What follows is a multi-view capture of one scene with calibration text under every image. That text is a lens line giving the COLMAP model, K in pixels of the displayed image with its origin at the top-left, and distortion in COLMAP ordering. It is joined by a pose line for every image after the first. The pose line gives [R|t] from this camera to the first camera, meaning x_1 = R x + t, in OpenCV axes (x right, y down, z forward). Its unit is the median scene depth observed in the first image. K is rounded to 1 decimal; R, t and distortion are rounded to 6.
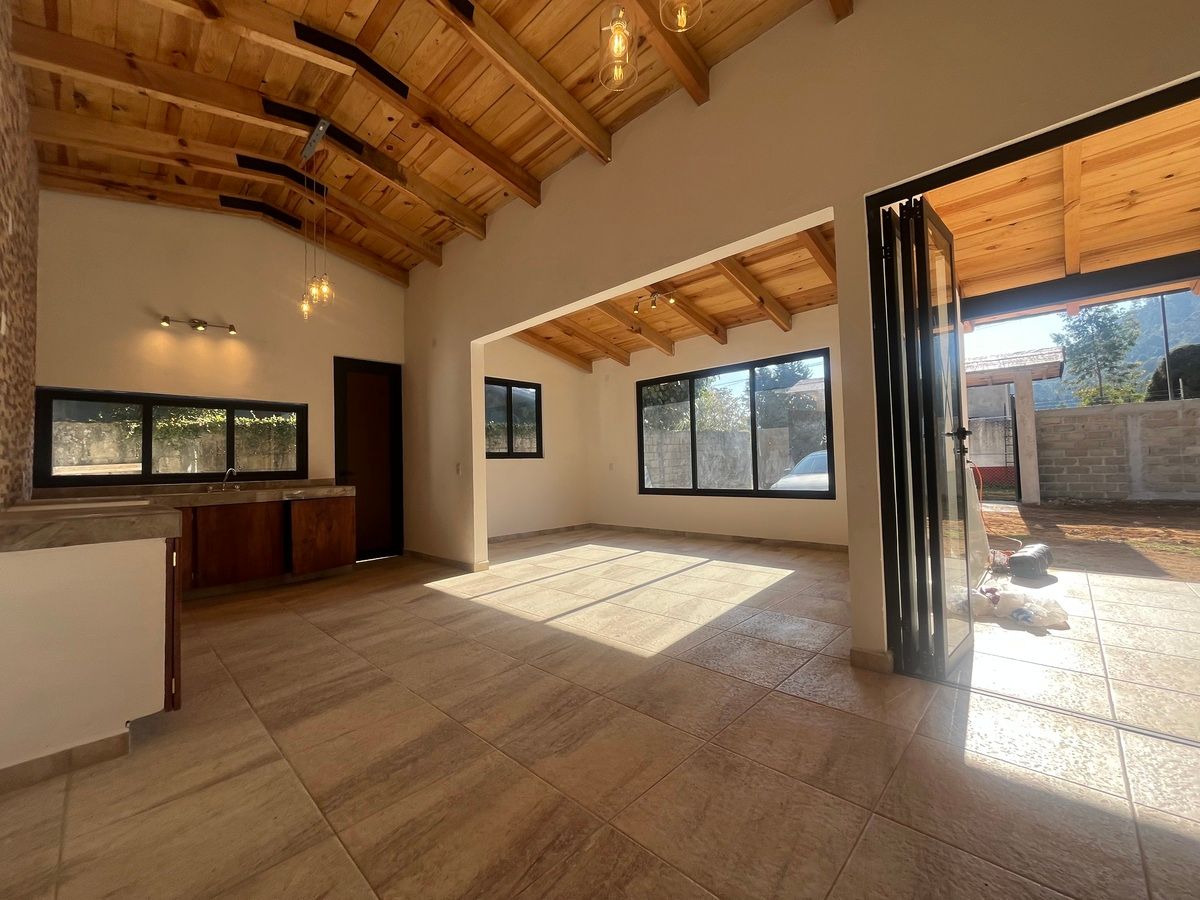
lens RADIAL K [[482.7, 0, 598.6], [0, 482.7, 447.8], [0, 0, 1]] dist [-0.002216, -0.000735]
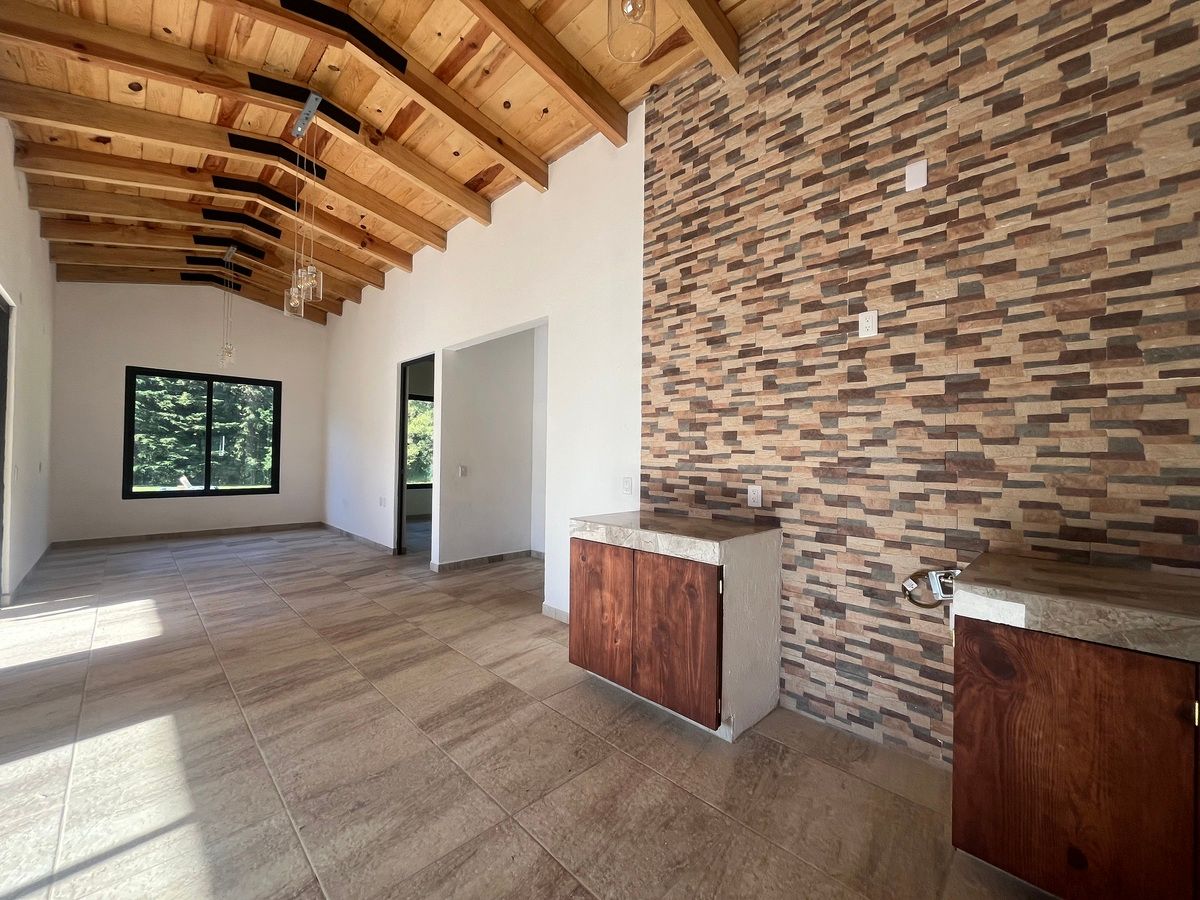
lens RADIAL K [[482.7, 0, 598.9], [0, 482.7, 448.9], [0, 0, 1]] dist [-0.002216, -0.000735]
pose [[-0.999658, 0.012308, 0.023073, -0.419113], [0.011100, 0.998598, -0.051754, 0.003013], [-0.023678, -0.051480, -0.998393, 1.015010]]
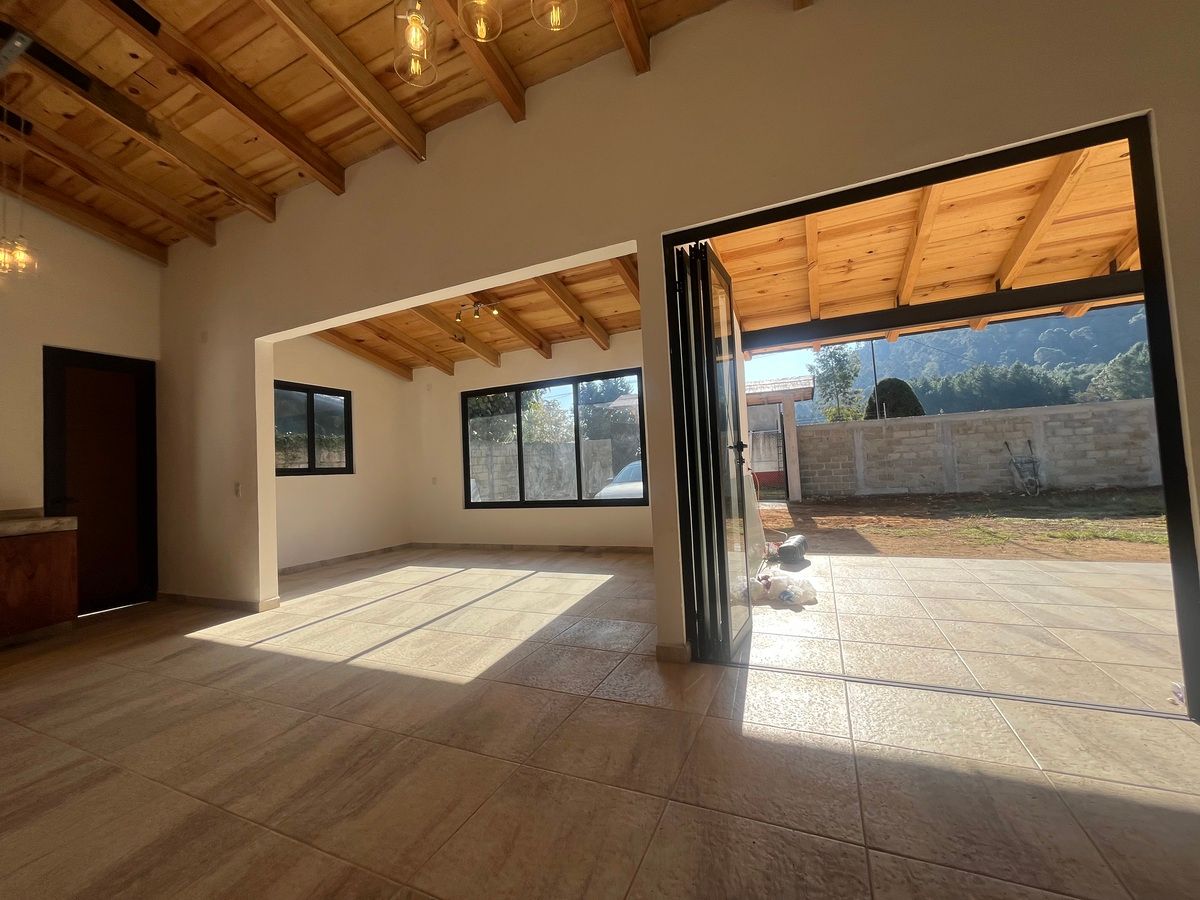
lens RADIAL K [[482.7, 0, 597.8], [0, 482.7, 448.3], [0, 0, 1]] dist [-0.002216, -0.000735]
pose [[0.942030, -0.005515, 0.335483, 0.018641], [0.012844, 0.999725, -0.019633, -0.004101], [-0.335282, 0.022804, 0.941842, 0.004574]]
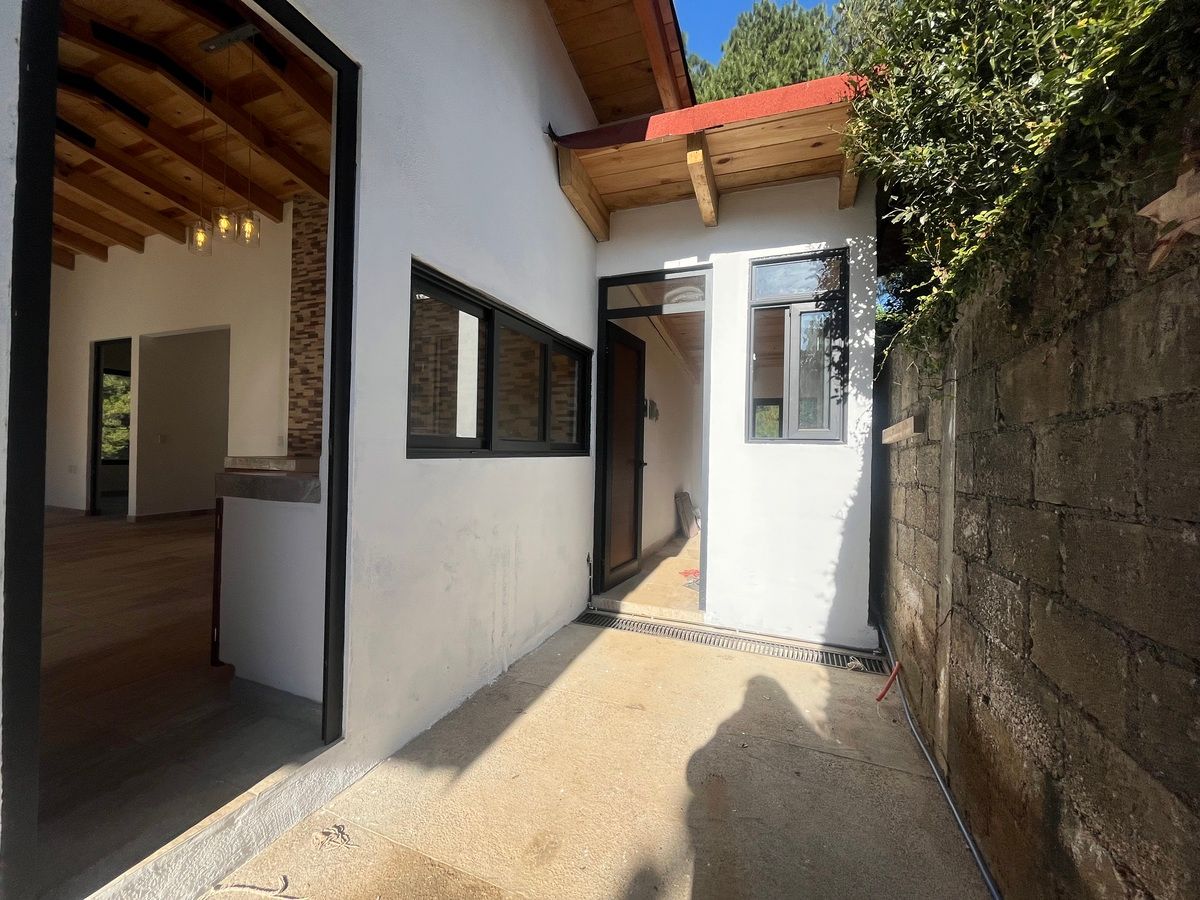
lens RADIAL K [[482.7, 0, 598.0], [0, 482.7, 450.5], [0, 0, 1]] dist [-0.002216, -0.000735]
pose [[-0.925987, 0.006370, -0.377502, -0.699772], [0.017390, 0.999516, -0.025792, 0.083042], [0.377155, -0.030448, -0.925649, 1.612120]]
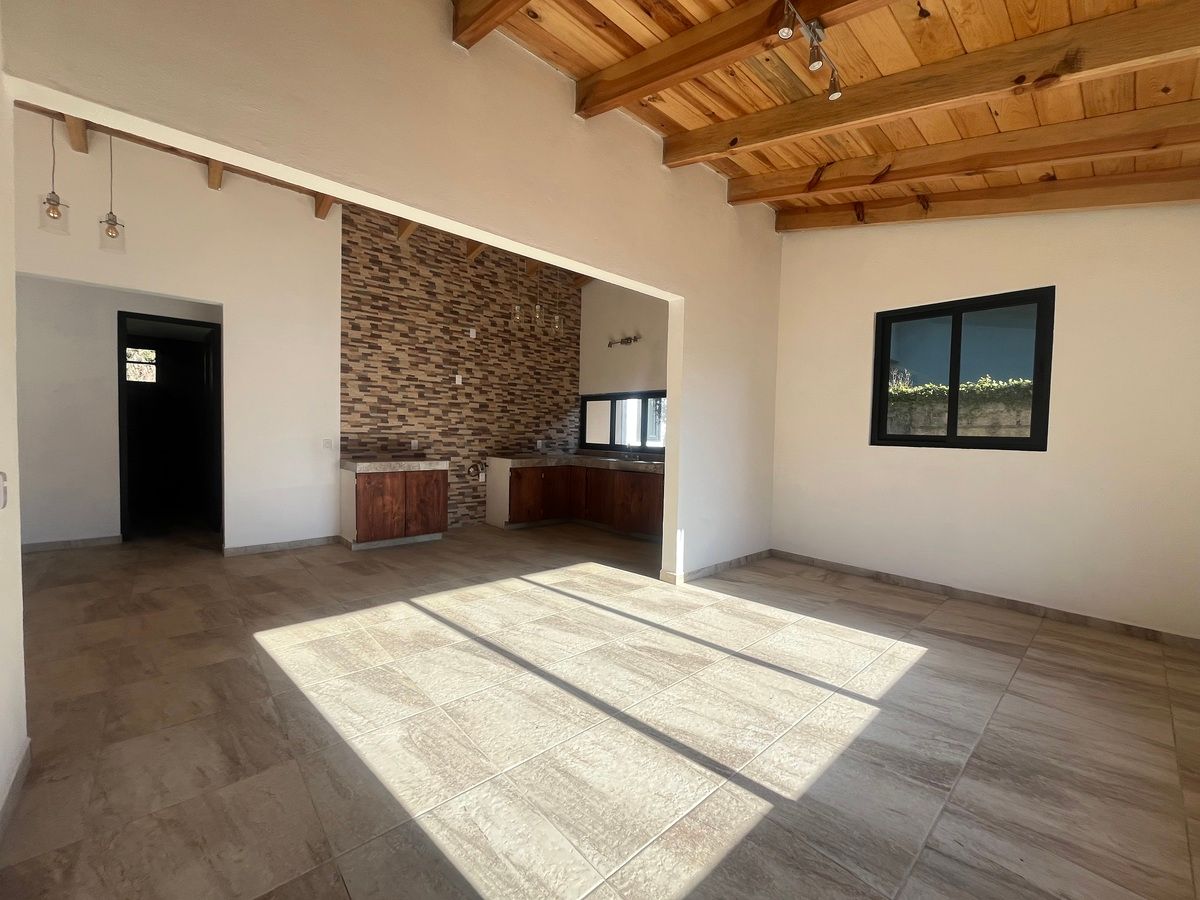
lens RADIAL K [[482.7, 0, 599.1], [0, 482.7, 449.5], [0, 0, 1]] dist [-0.002216, -0.000735]
pose [[-0.071515, 0.061302, -0.995554, 0.611835], [0.017516, 0.998033, 0.060197, -0.024029], [0.997286, -0.013133, -0.072448, 1.013934]]
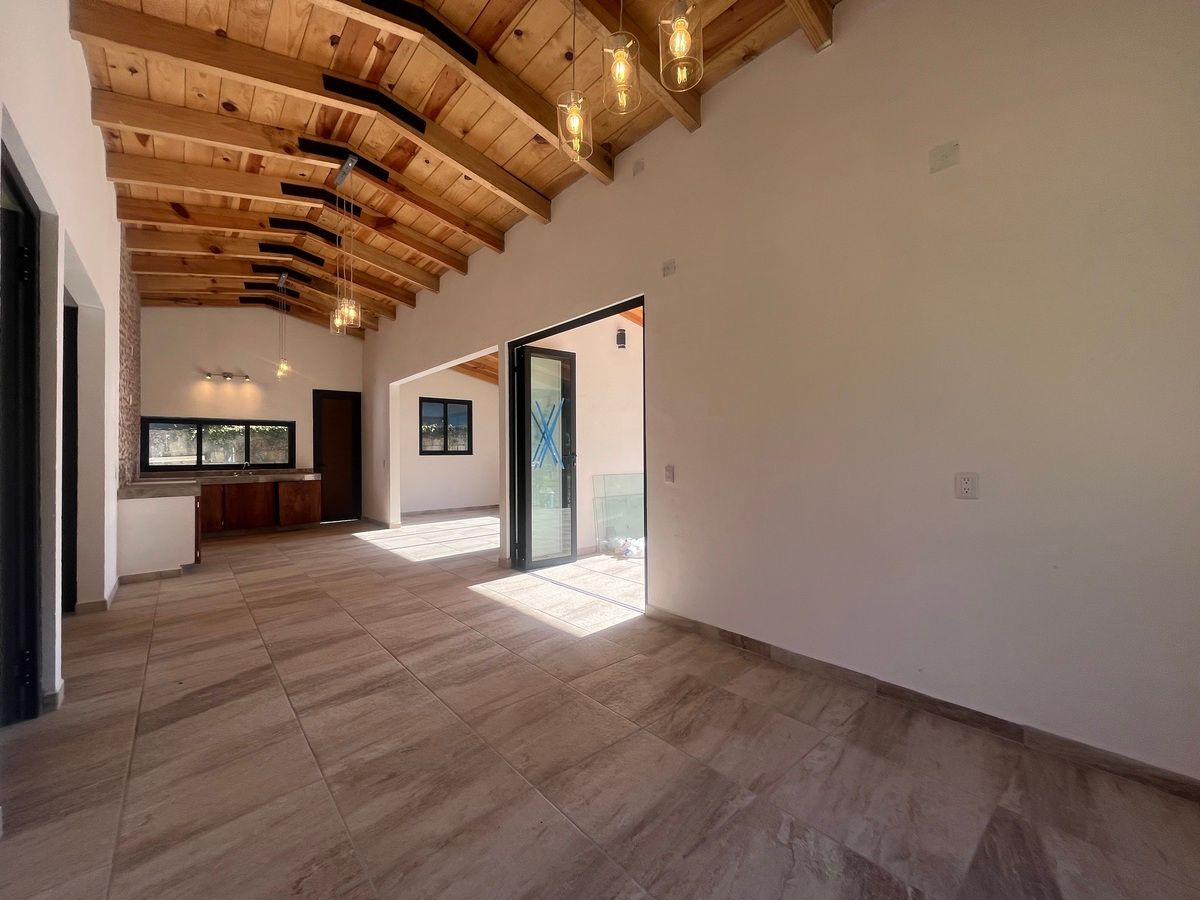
lens RADIAL K [[482.7, 0, 598.4], [0, 482.7, 447.5], [0, 0, 1]] dist [-0.002216, -0.000735]
pose [[0.995933, 0.015638, -0.088731, 0.602435], [-0.013244, 0.999534, 0.027499, -0.069617], [0.089120, -0.026212, 0.995676, -0.556882]]
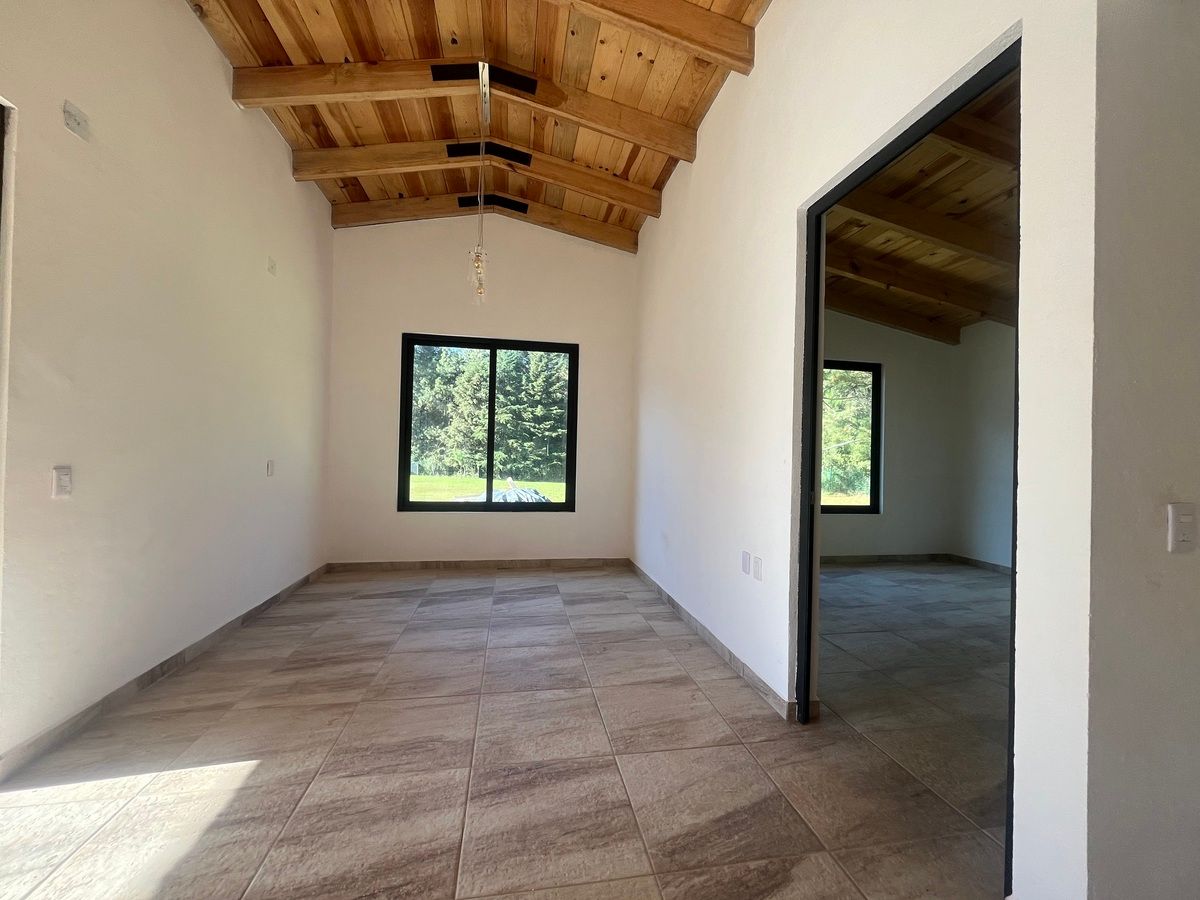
lens RADIAL K [[482.7, 0, 588.1], [0, 482.7, 443.3], [0, 0, 1]] dist [-0.002216, -0.000735]
pose [[-0.798135, 0.020205, 0.602140, 0.027864], [-0.025260, 0.997436, -0.066951, -0.026517], [-0.601949, -0.068646, -0.795579, 0.249466]]
